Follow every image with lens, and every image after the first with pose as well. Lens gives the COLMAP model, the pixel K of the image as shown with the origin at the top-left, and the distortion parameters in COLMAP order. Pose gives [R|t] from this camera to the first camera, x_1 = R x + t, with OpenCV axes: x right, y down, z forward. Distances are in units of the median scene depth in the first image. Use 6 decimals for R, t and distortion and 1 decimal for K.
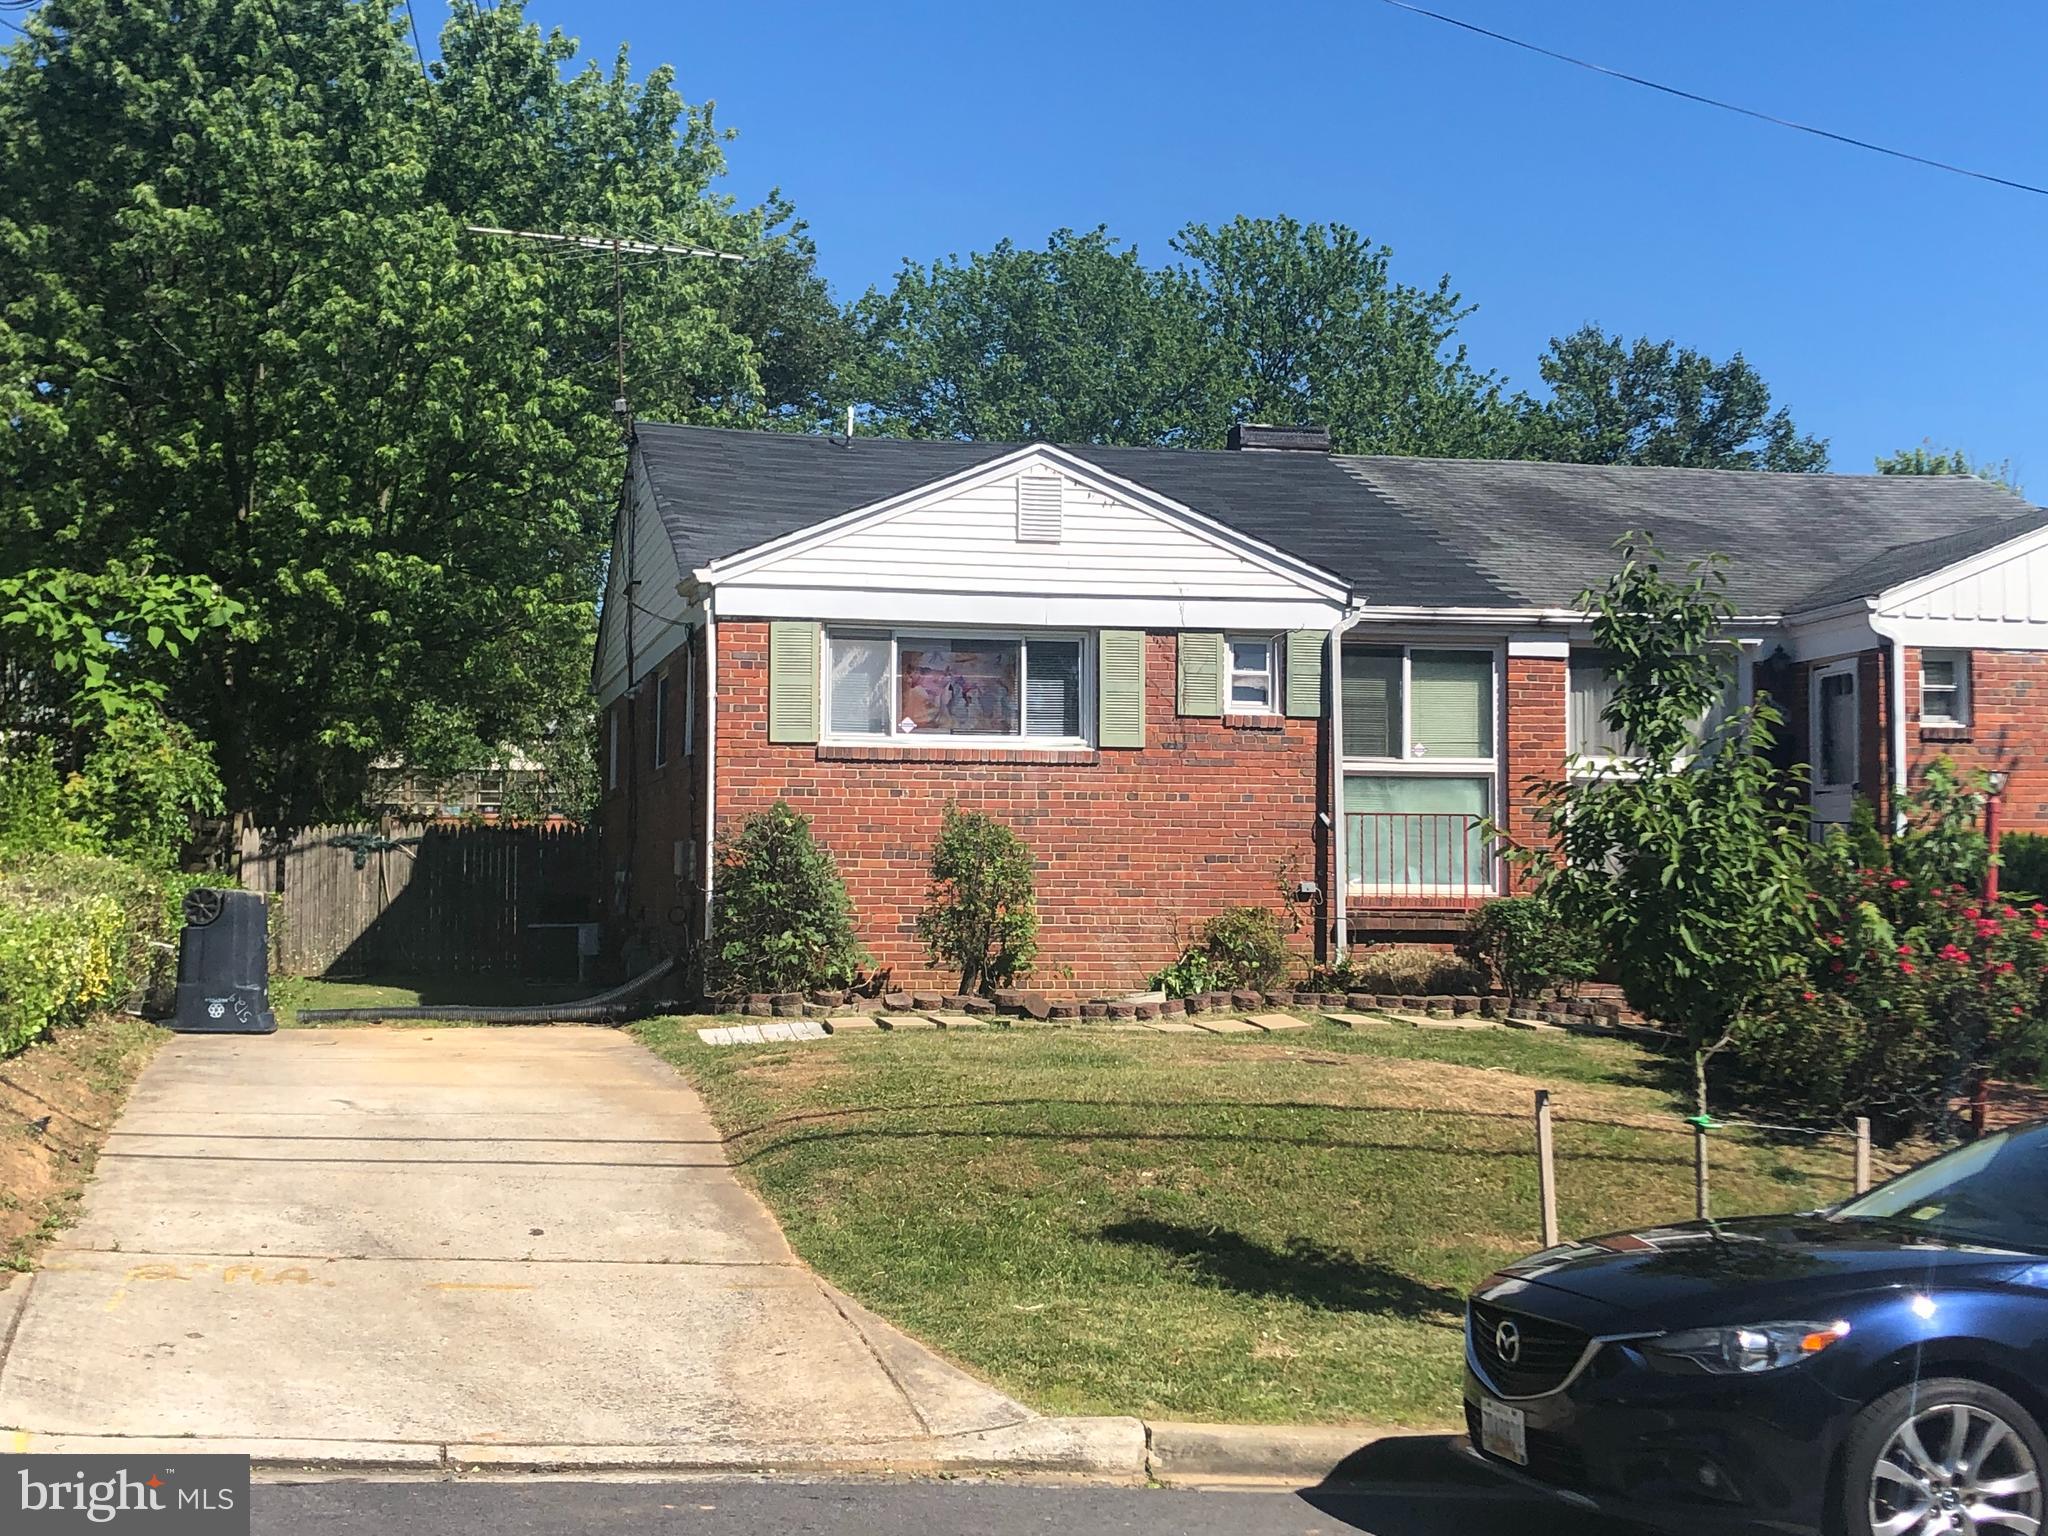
lens RADIAL K [[2736.1, 0, 1024.0], [0, 2736.1, 768.0], [0, 0, 1]] dist [0.265700, -1.037841]
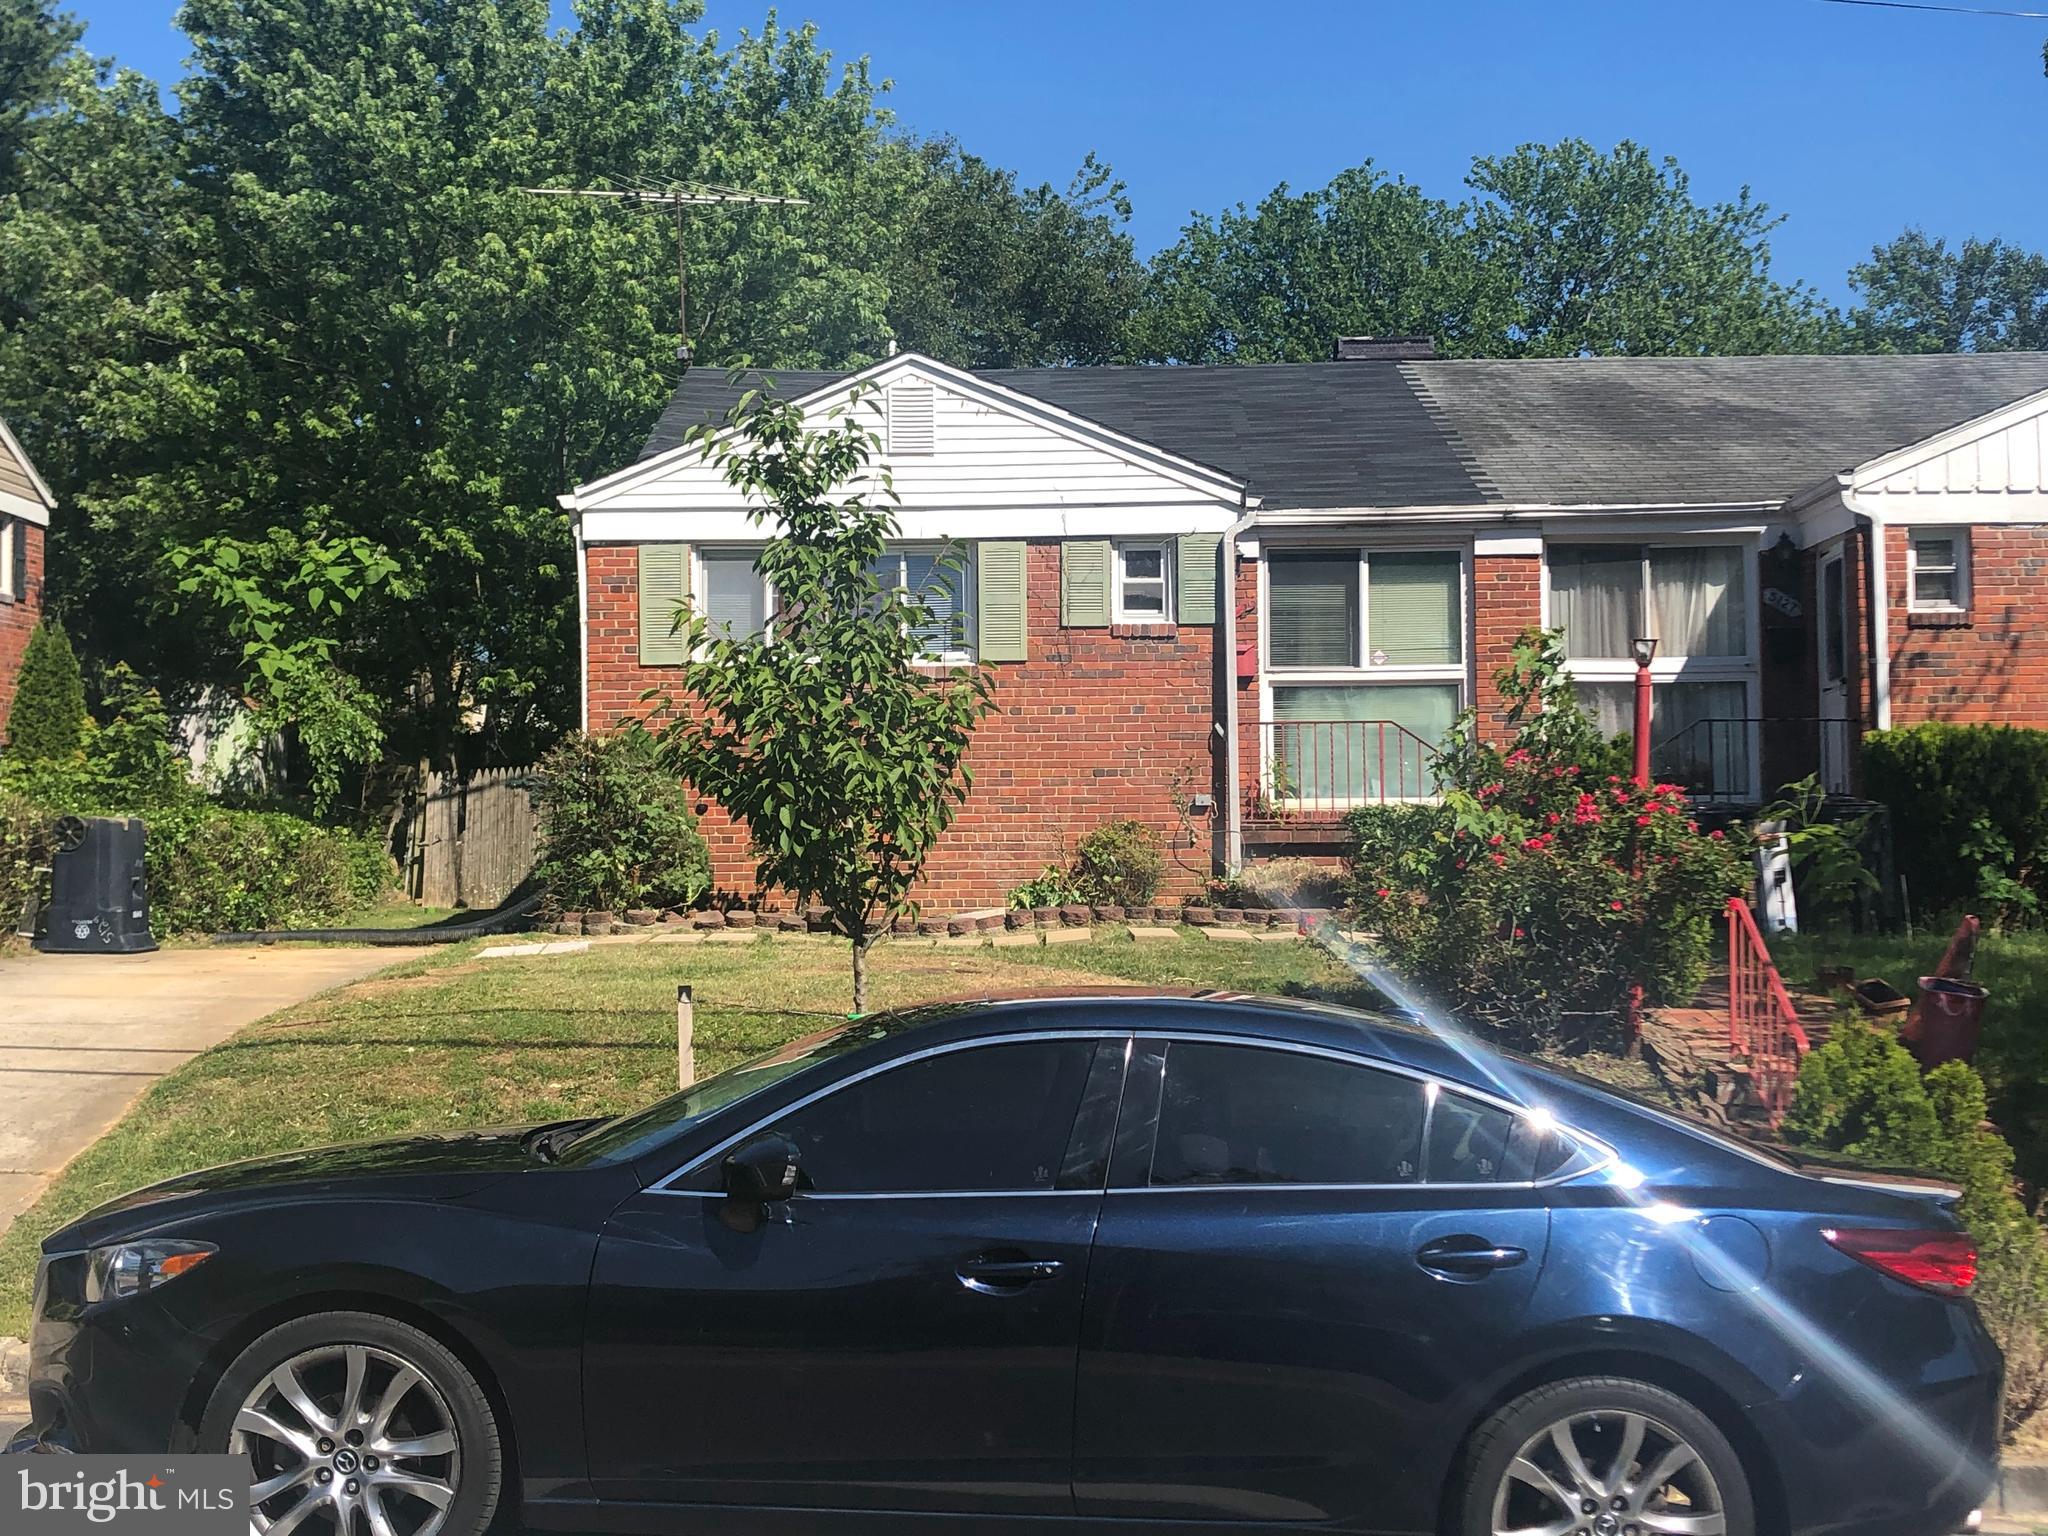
lens RADIAL K [[2551.7, 0, 1024.0], [0, 2551.7, 768.0], [0, 0, 1]] dist [0.204444, -0.633460]
pose [[0.972273, -0.021805, -0.232828, 0.238021], [0.025354, 0.999603, 0.012261, 0.018442], [0.232469, -0.017825, 0.972441, 0.106074]]
